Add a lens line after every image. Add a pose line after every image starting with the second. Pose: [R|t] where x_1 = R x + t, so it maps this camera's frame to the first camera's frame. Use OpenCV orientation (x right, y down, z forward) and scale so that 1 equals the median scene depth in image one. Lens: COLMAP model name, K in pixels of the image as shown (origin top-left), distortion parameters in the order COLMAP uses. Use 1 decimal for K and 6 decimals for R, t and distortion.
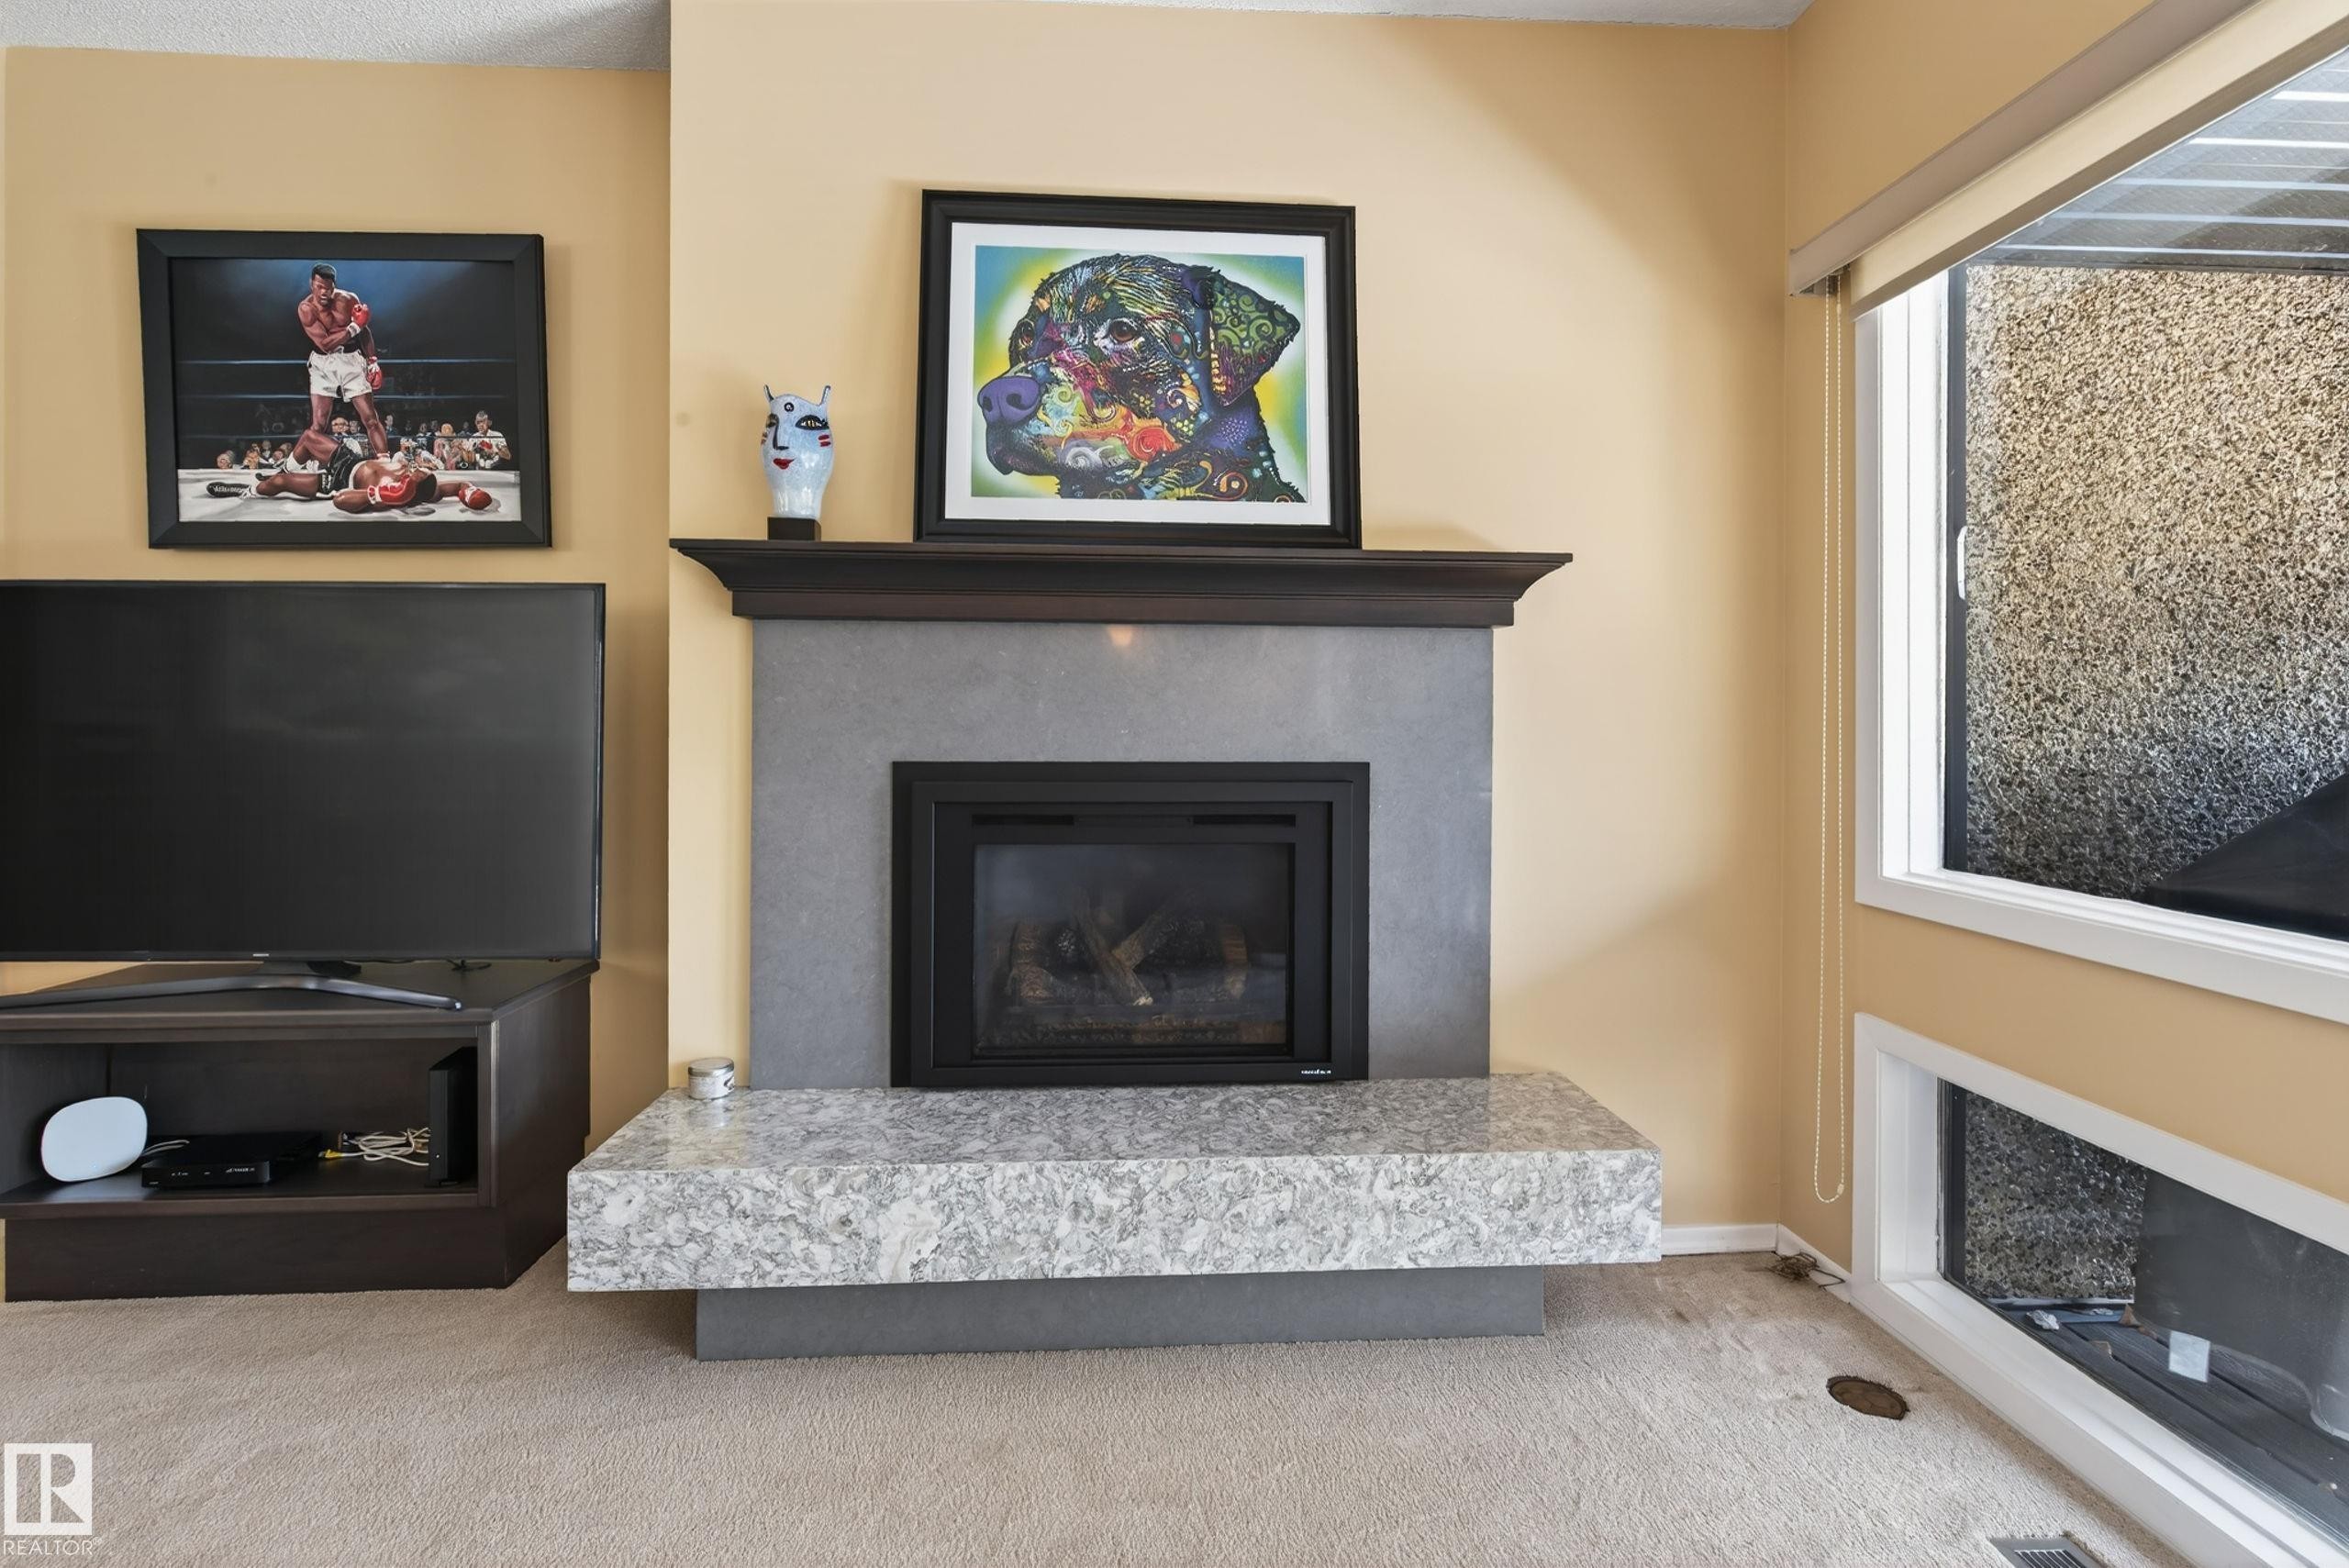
lens RADIAL K [[1085.6, 0, 1171.2], [0, 1085.6, 734.7], [0, 0, 1]] dist [-0.000520, 0.000156]
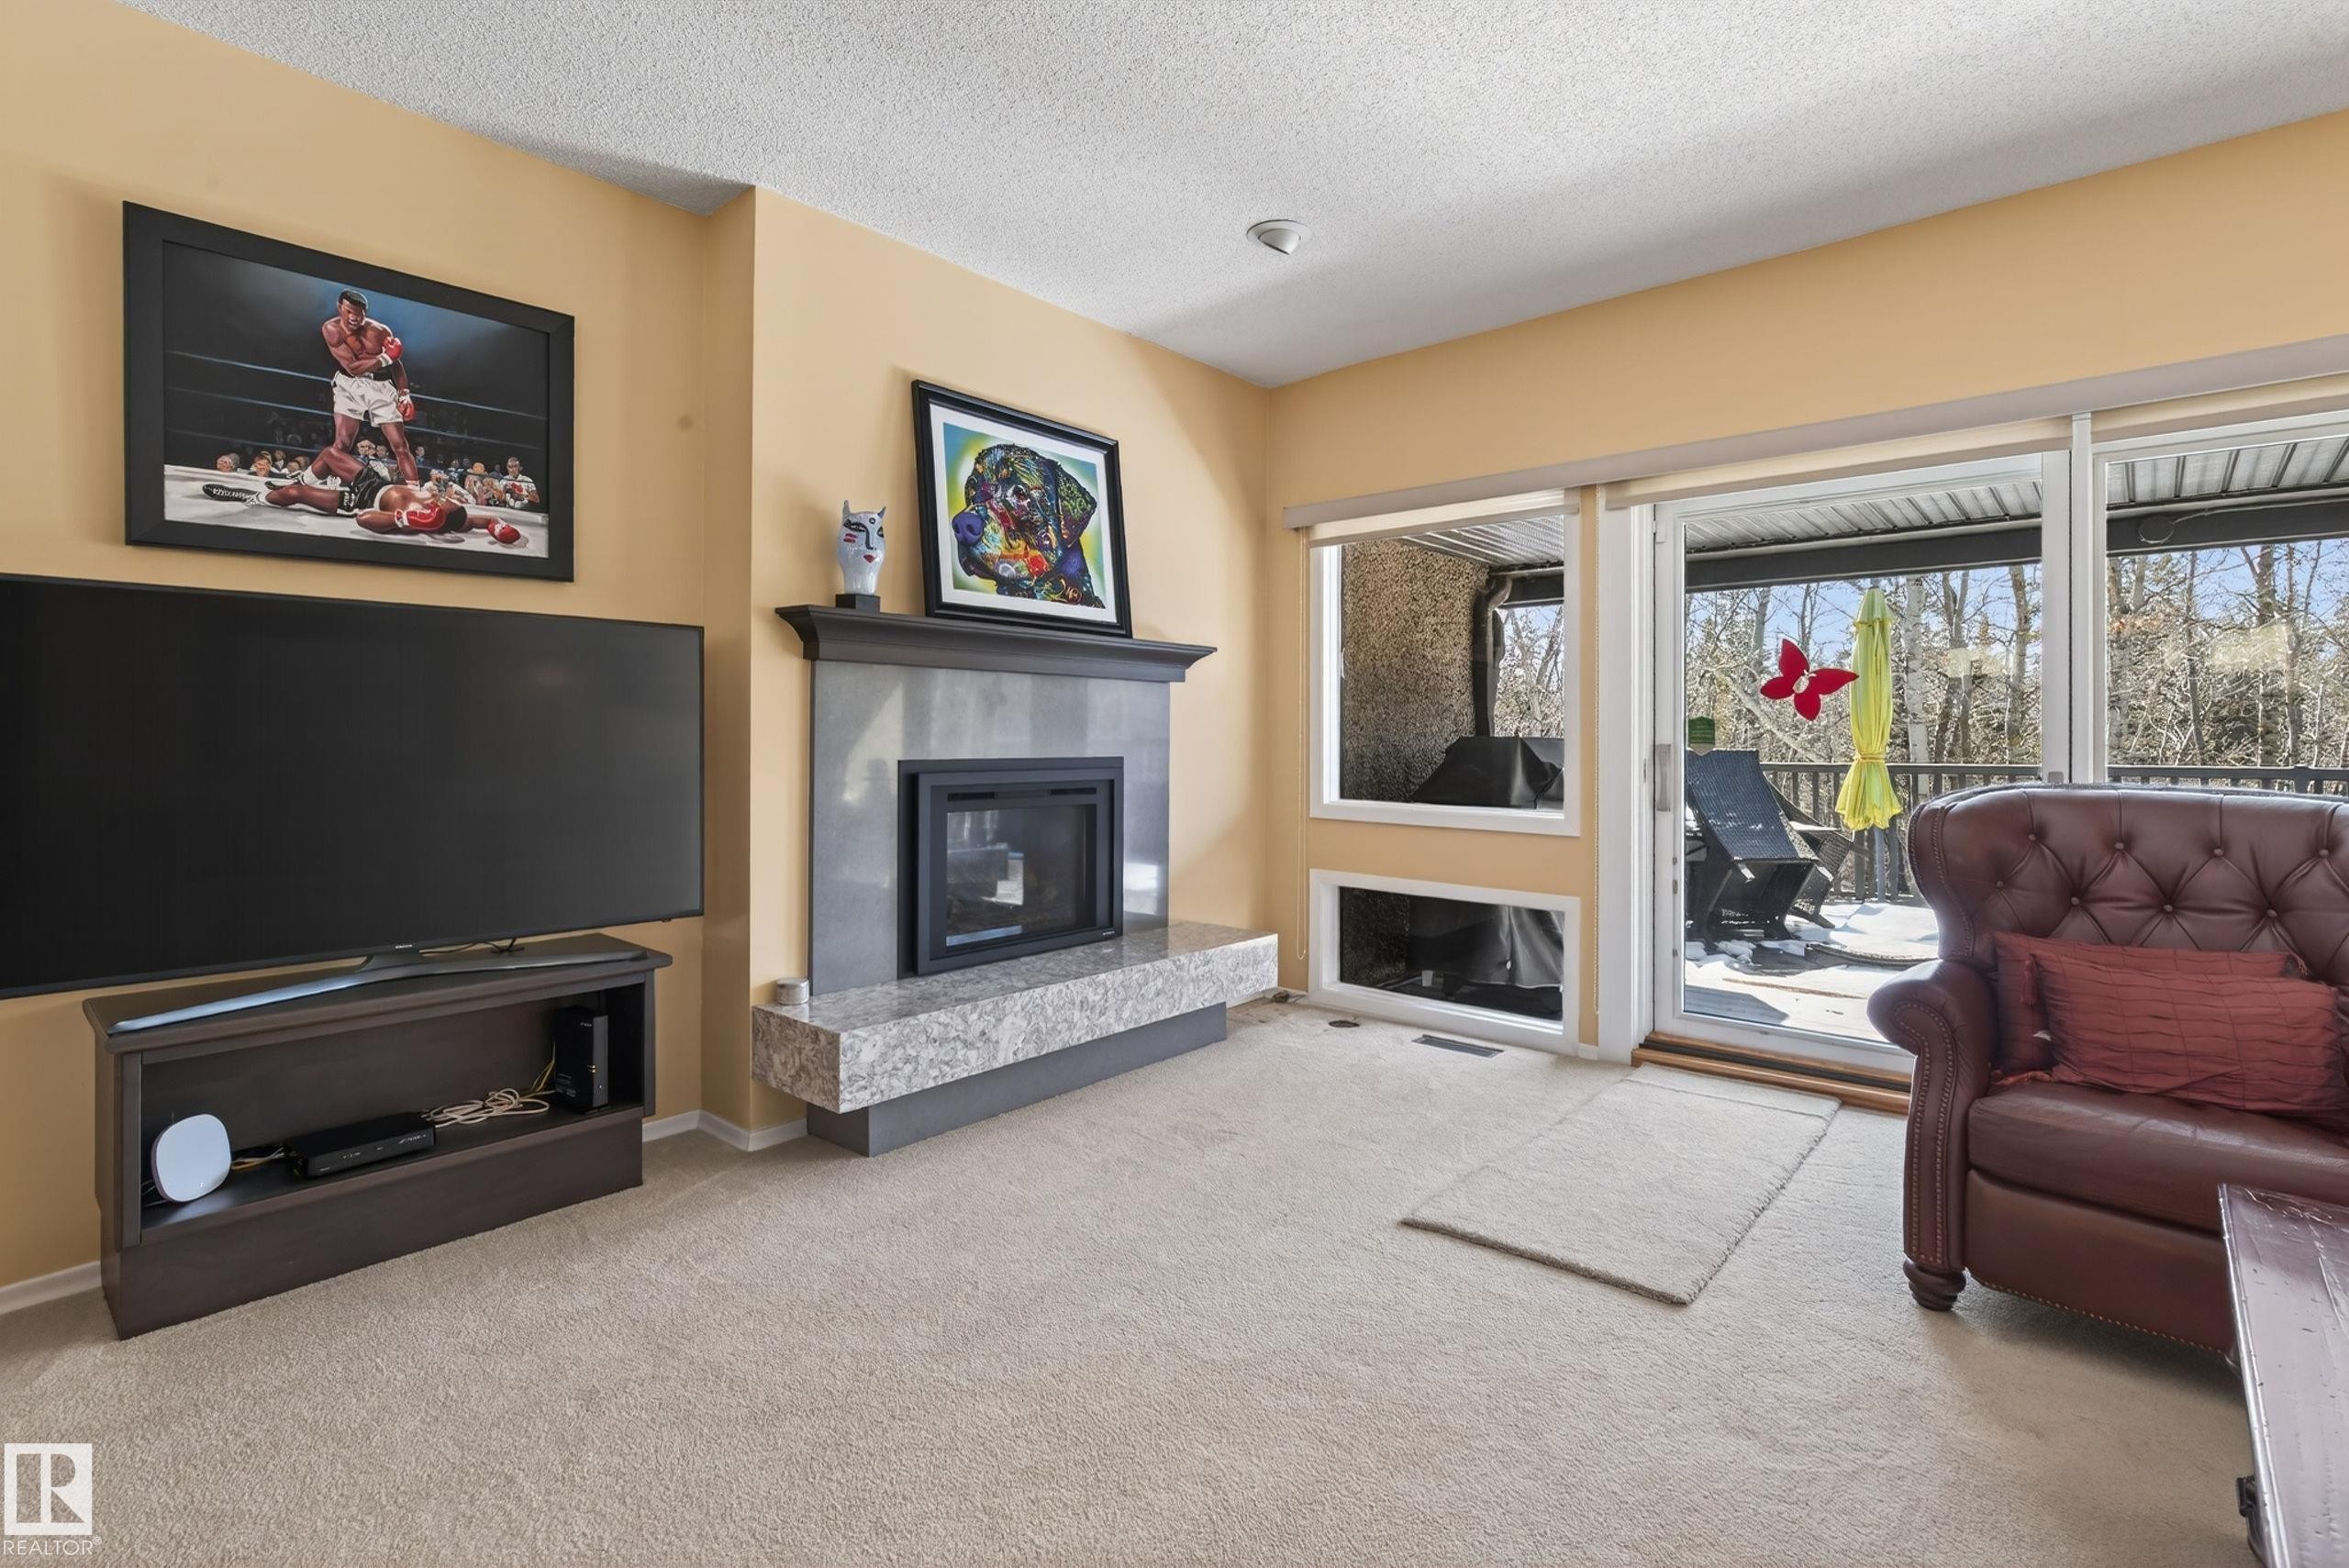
lens RADIAL K [[1085.9, 0, 1186.7], [0, 1085.9, 740.6], [0, 0, 1]] dist [-0.000937, -0.000005]
pose [[0.699006, -0.003581, 0.715107, -1.021578], [-0.000772, 0.999983, 0.005763, -0.010575], [-0.715115, -0.004580, 0.698991, -0.313677]]
